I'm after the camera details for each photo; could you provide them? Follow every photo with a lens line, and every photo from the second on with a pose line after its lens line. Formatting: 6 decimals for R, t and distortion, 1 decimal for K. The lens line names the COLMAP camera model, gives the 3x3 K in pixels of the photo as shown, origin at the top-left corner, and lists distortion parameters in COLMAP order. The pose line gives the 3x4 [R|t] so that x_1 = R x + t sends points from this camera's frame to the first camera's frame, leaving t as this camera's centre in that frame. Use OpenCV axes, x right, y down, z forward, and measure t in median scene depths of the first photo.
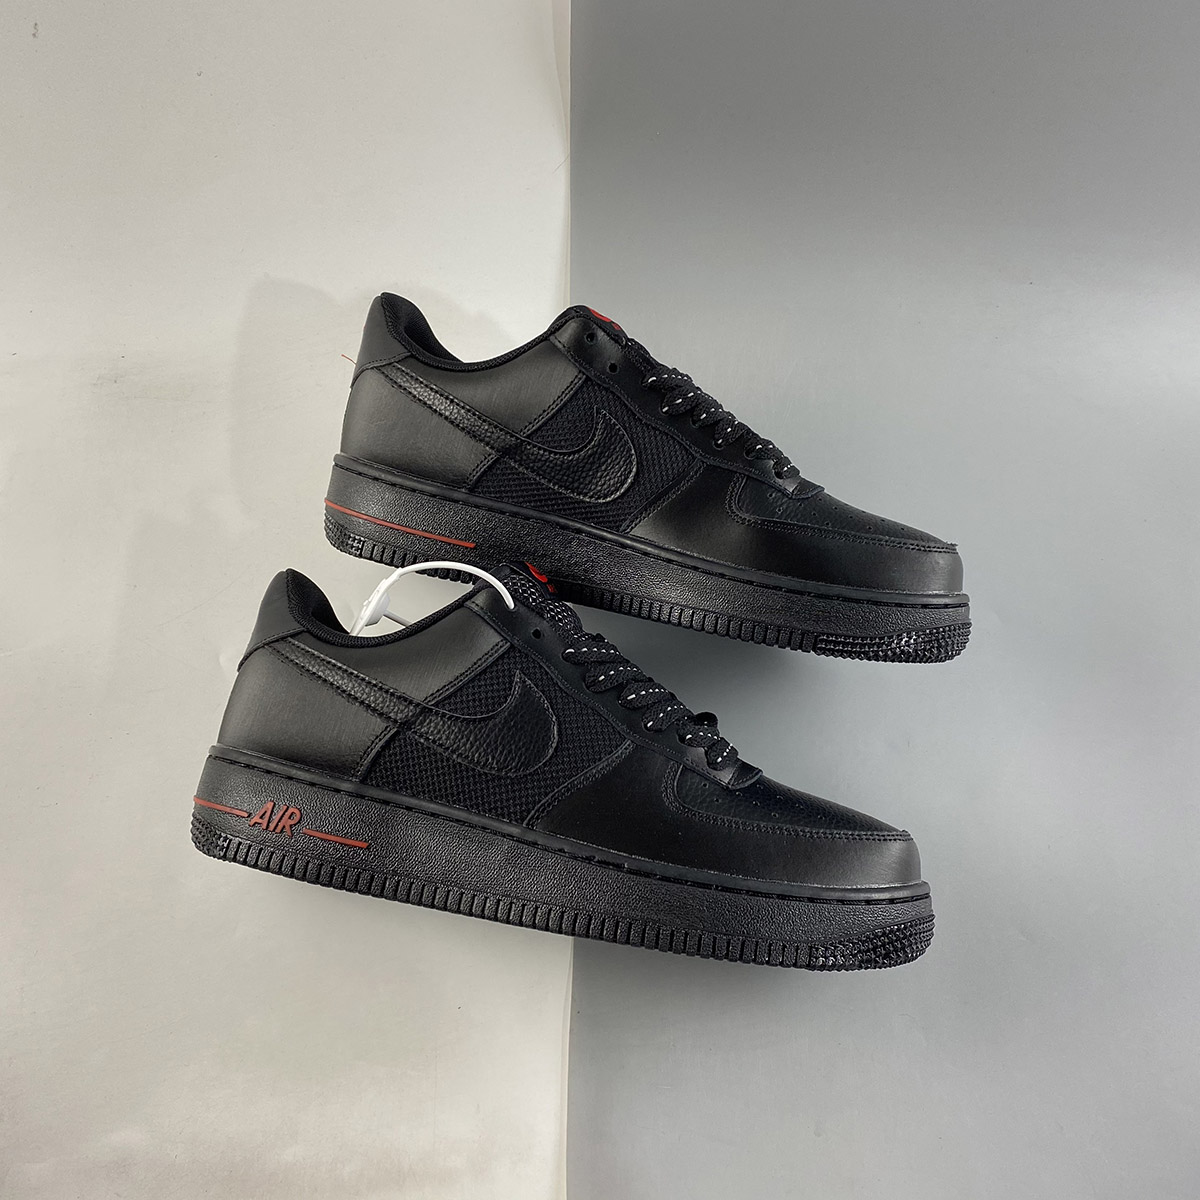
lens RADIAL K [[1223.2, 0, 600.0], [0, 1223.2, 600.0], [0, 0, 1]] dist [0.189139, -0.604741]
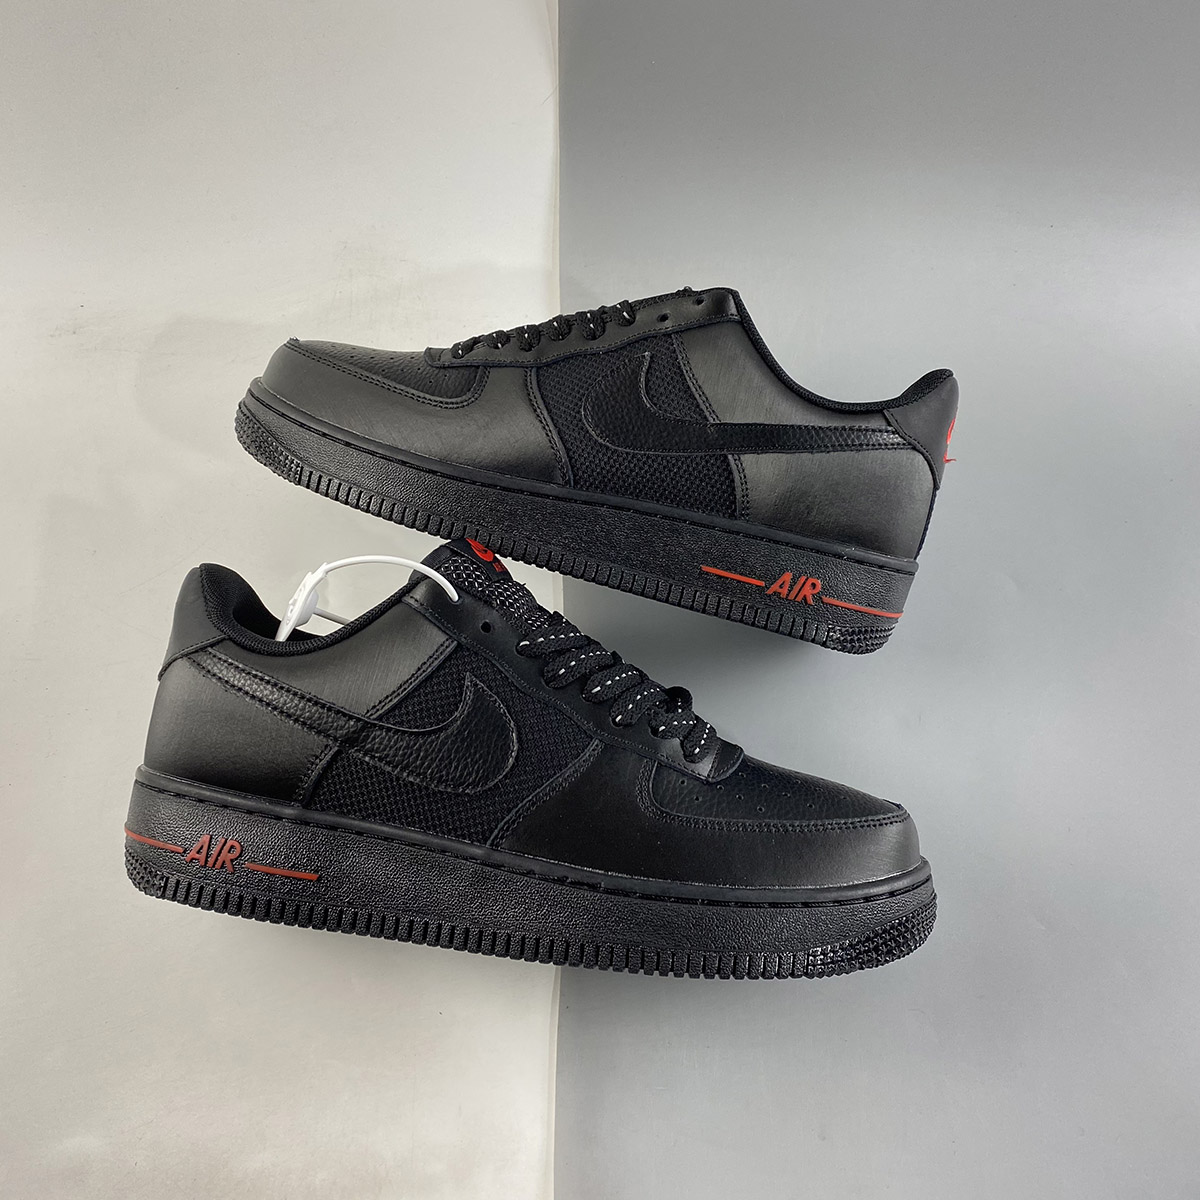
lens RADIAL K [[1223.2, 0, 600.0], [0, 1223.2, 600.0], [0, 0, 1]] dist [0.189139, -0.604741]
pose [[0.997121, -0.072926, 0.020774, 0.014893], [0.069765, 0.989641, 0.125472, -0.101797], [-0.029709, -0.123662, 0.991880, 0.113256]]
